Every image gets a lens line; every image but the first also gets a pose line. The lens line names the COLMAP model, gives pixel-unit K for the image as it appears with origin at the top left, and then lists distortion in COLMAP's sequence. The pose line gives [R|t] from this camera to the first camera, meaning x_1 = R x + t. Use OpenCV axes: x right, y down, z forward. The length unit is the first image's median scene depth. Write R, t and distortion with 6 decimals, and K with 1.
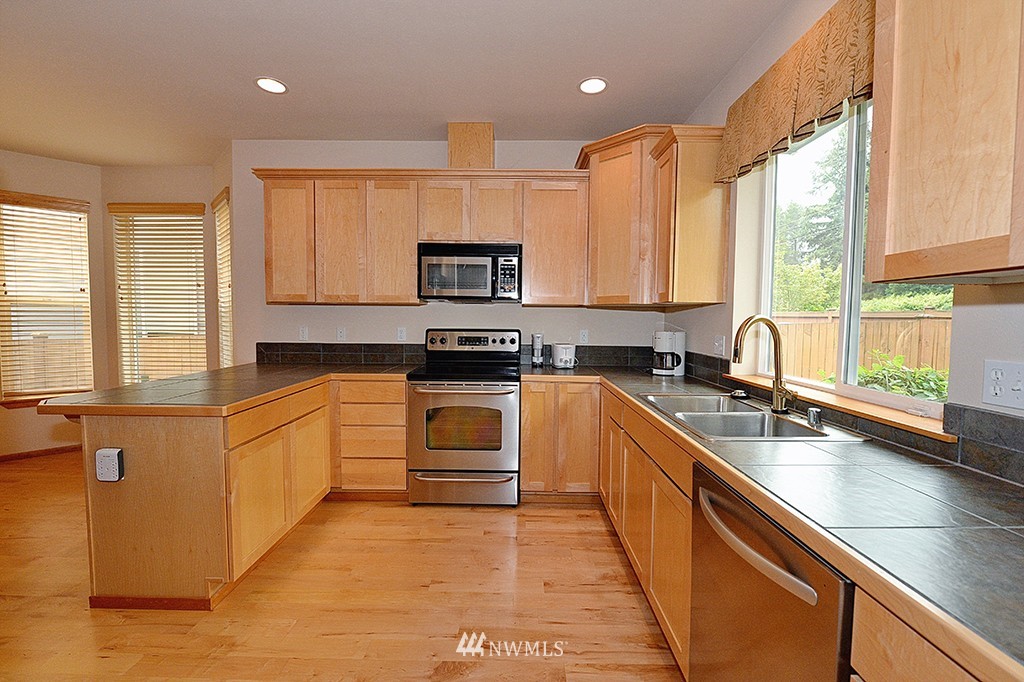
lens RADIAL K [[425.8, 0, 509.1], [0, 425.8, 339.8], [0, 0, 1]] dist [-0.000995, -0.000244]
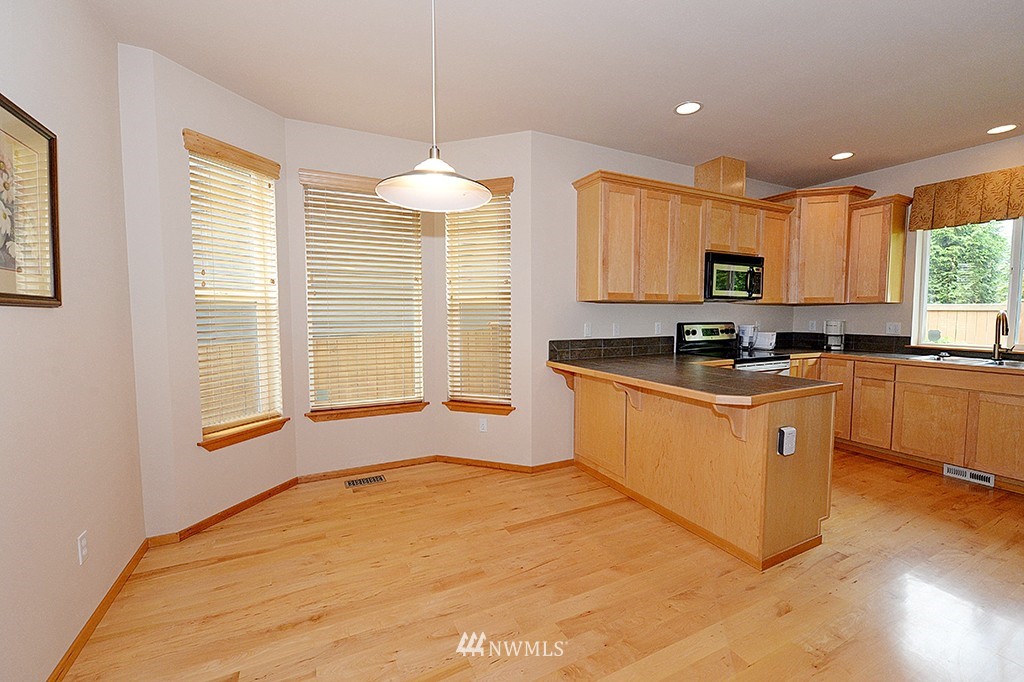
lens RADIAL K [[425.8, 0, 513.5], [0, 425.8, 339.9], [0, 0, 1]] dist [-0.000995, -0.000244]
pose [[0.884020, -0.040047, 0.465730, -1.231691], [0.031418, 0.999161, 0.026280, -0.026074], [-0.466392, -0.008600, 0.884536, 0.177506]]
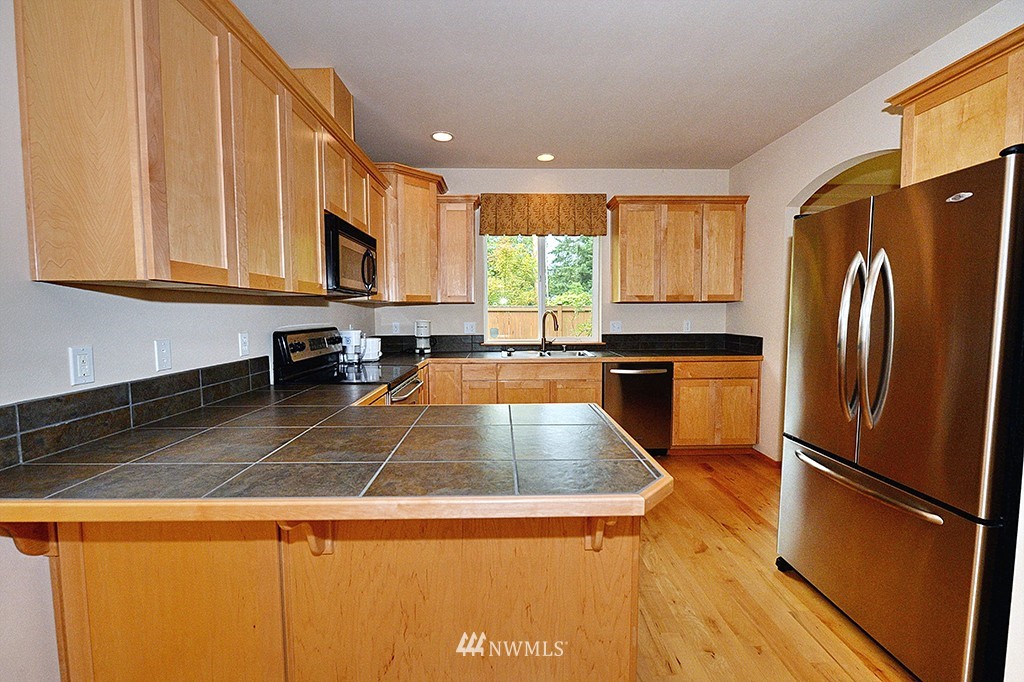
lens RADIAL K [[425.8, 0, 513.5], [0, 425.8, 335.9], [0, 0, 1]] dist [-0.000995, -0.000244]
pose [[-0.048740, -0.065833, 0.996640, -0.939945], [0.050967, 0.996362, 0.068307, -0.049410], [-0.997510, 0.054125, -0.045207, 0.704457]]
